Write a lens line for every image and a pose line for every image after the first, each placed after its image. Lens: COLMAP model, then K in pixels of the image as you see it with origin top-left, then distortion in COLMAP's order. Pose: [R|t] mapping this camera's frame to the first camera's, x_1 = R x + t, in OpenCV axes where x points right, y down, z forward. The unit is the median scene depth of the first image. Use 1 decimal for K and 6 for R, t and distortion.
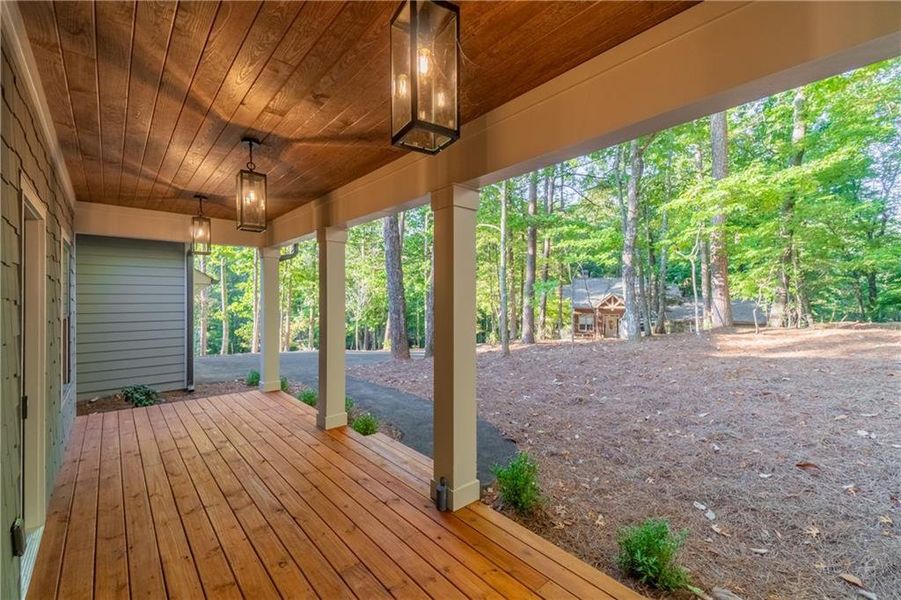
lens RADIAL K [[370.7, 0, 449.4], [0, 370.7, 298.8], [0, 0, 1]] dist [0.002740, 0.000124]
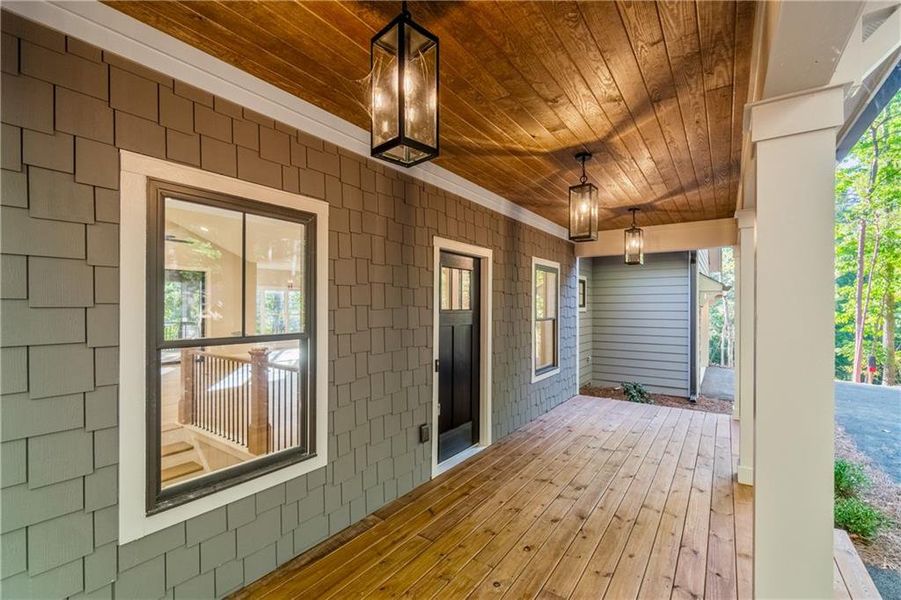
lens RADIAL K [[395.3, 0, 447.8], [0, 395.3, 305.0], [0, 0, 1]] dist [-0.004209, -0.000313]
pose [[0.212449, -0.003778, -0.977165, 0.270175], [-0.002558, 0.999987, -0.004423, 0.001700], [0.977169, 0.003440, 0.212437, 0.223230]]
